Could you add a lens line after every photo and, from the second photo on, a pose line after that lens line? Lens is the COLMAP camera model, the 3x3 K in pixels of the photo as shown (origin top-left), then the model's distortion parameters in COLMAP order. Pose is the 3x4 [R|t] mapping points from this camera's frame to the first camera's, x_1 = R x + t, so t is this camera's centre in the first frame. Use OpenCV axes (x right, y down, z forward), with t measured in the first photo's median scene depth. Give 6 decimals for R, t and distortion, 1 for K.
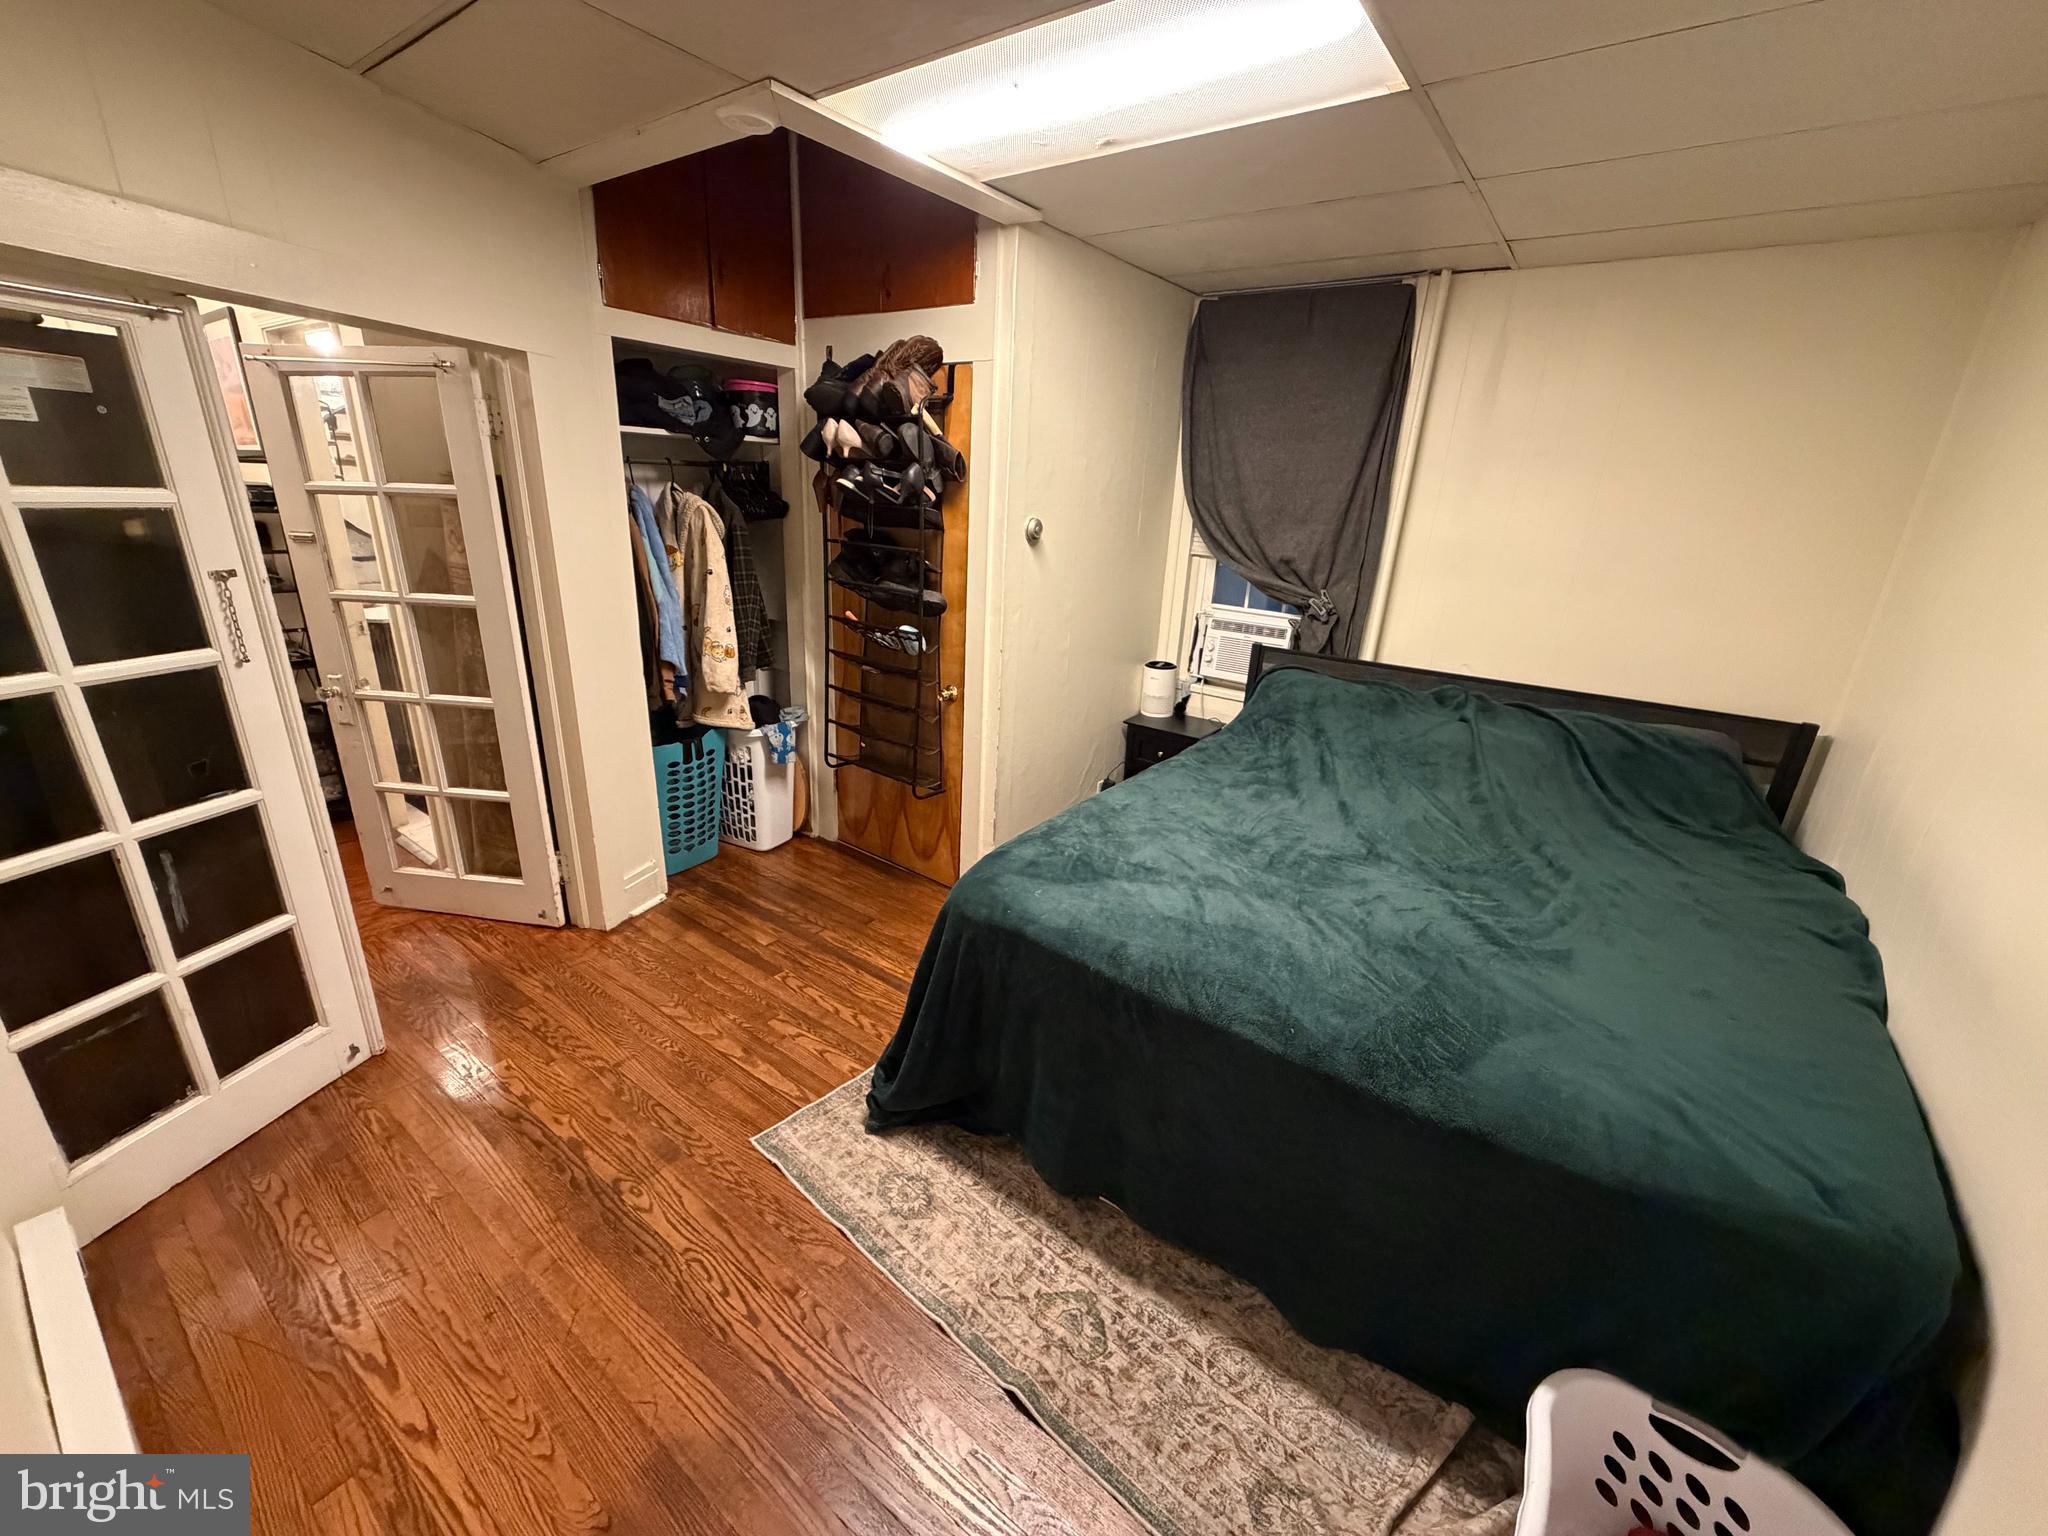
lens RADIAL K [[813.5, 0, 1019.8], [0, 813.5, 773.5], [0, 0, 1]] dist [0.001054, -0.000355]
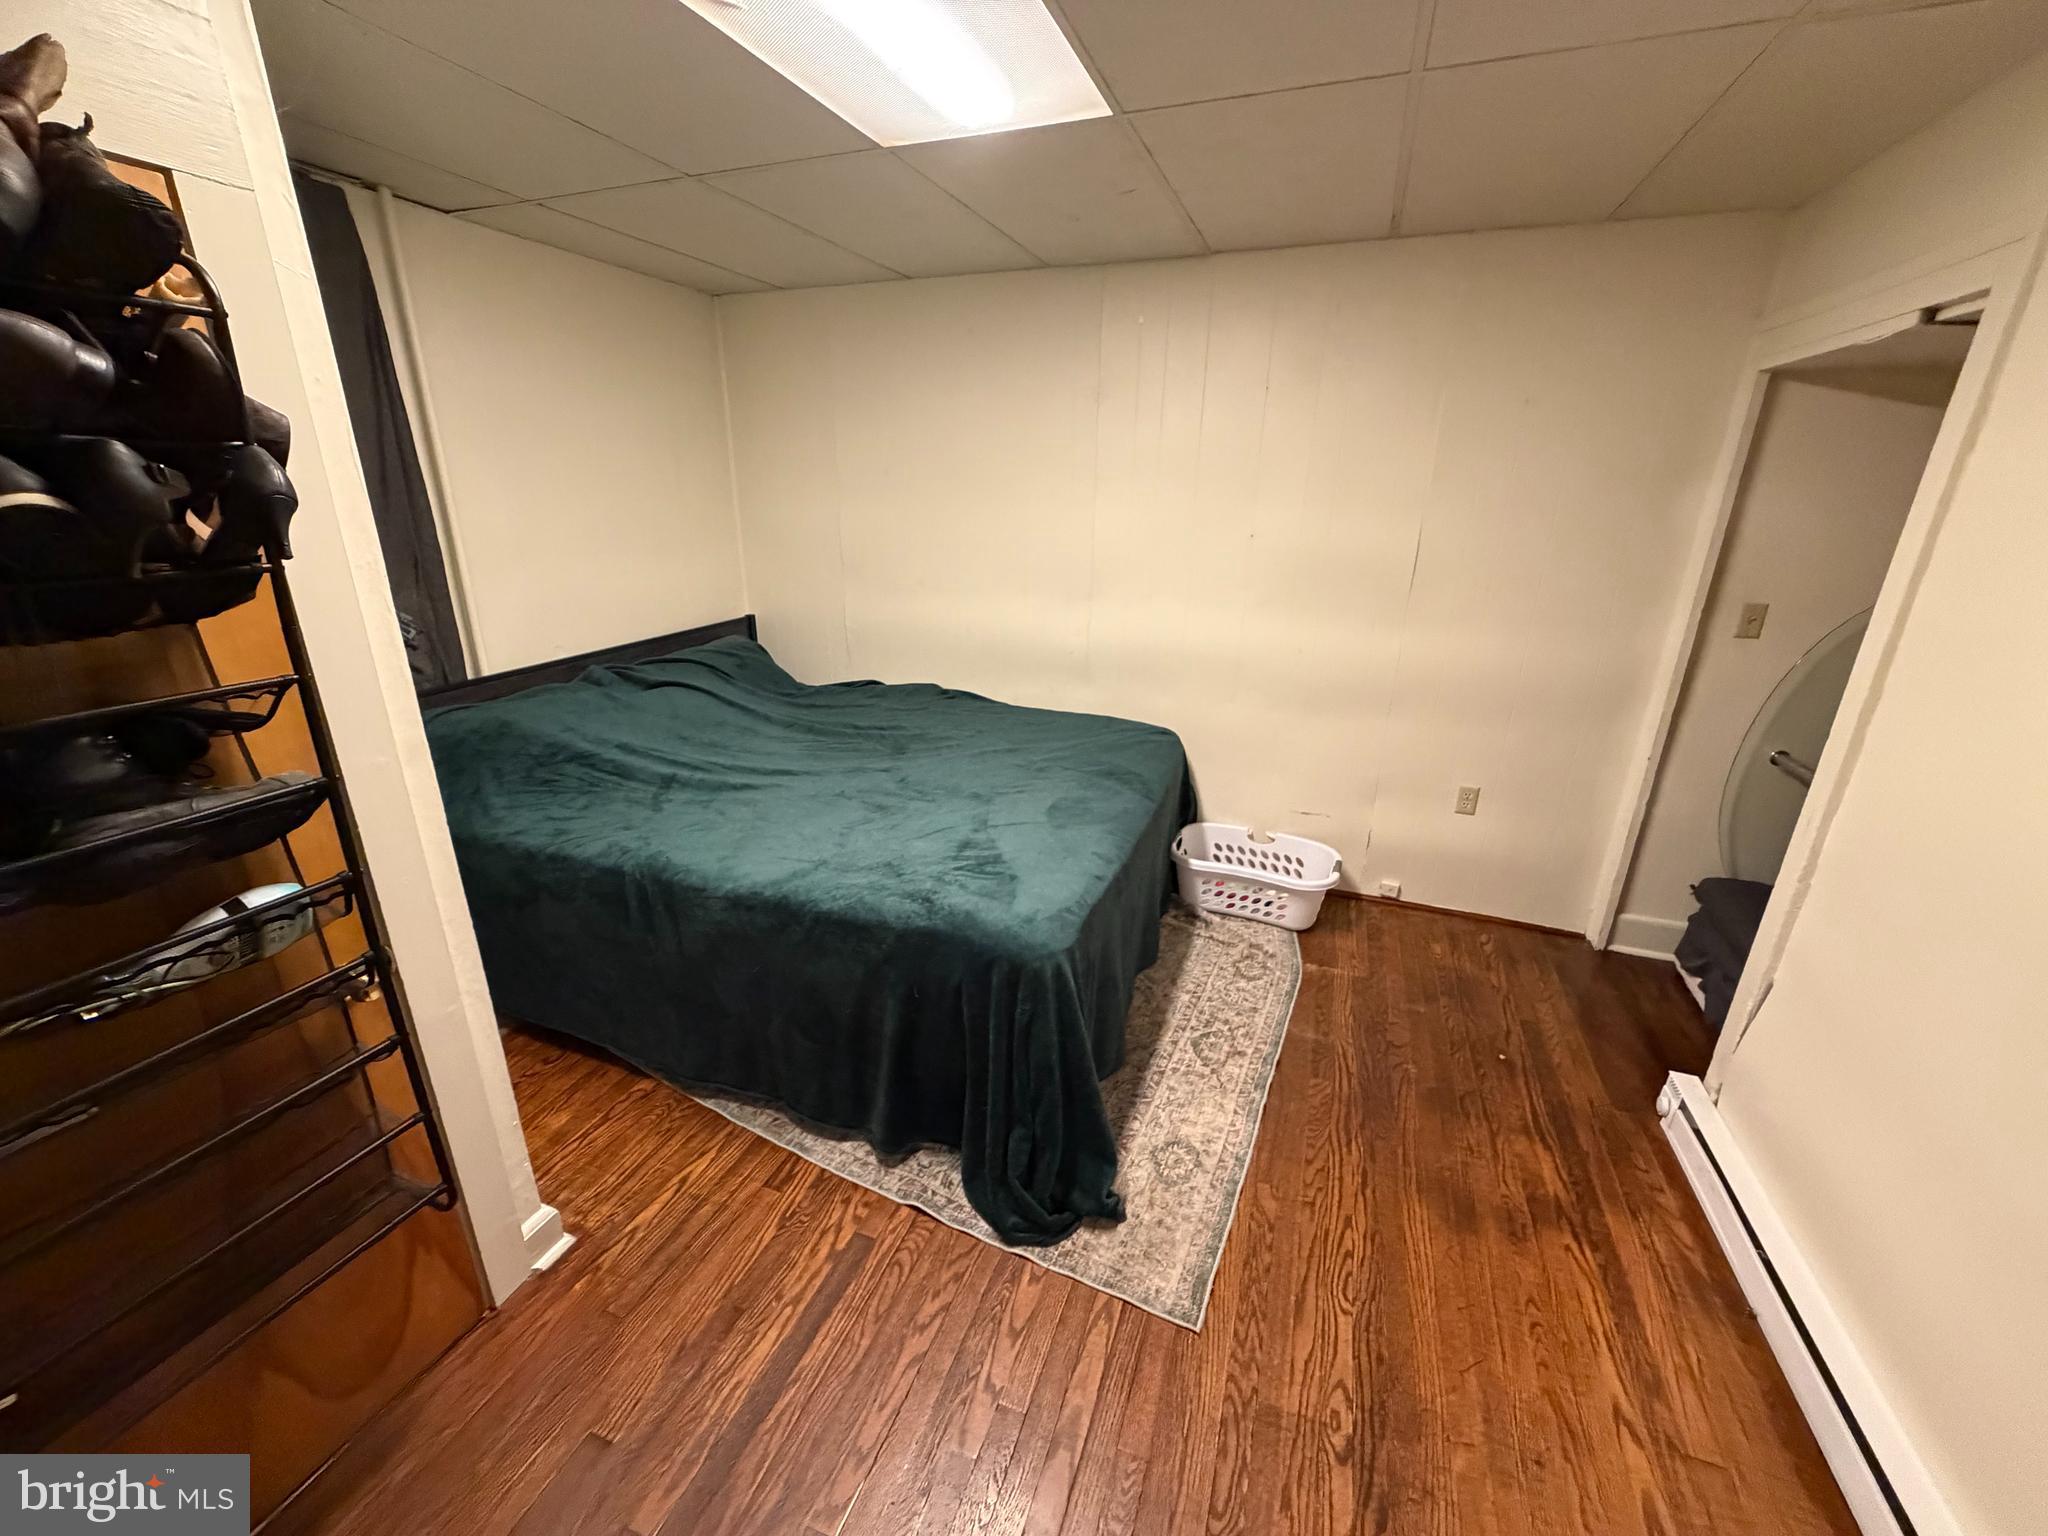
lens RADIAL K [[813.5, 0, 1019.1], [0, 813.5, 770.3], [0, 0, 1]] dist [0.001054, -0.000355]
pose [[-0.265111, -0.366689, 0.891771, -0.902230], [0.298074, 0.848395, 0.437467, -0.475671], [-0.916989, 0.381791, -0.115619, 1.184988]]
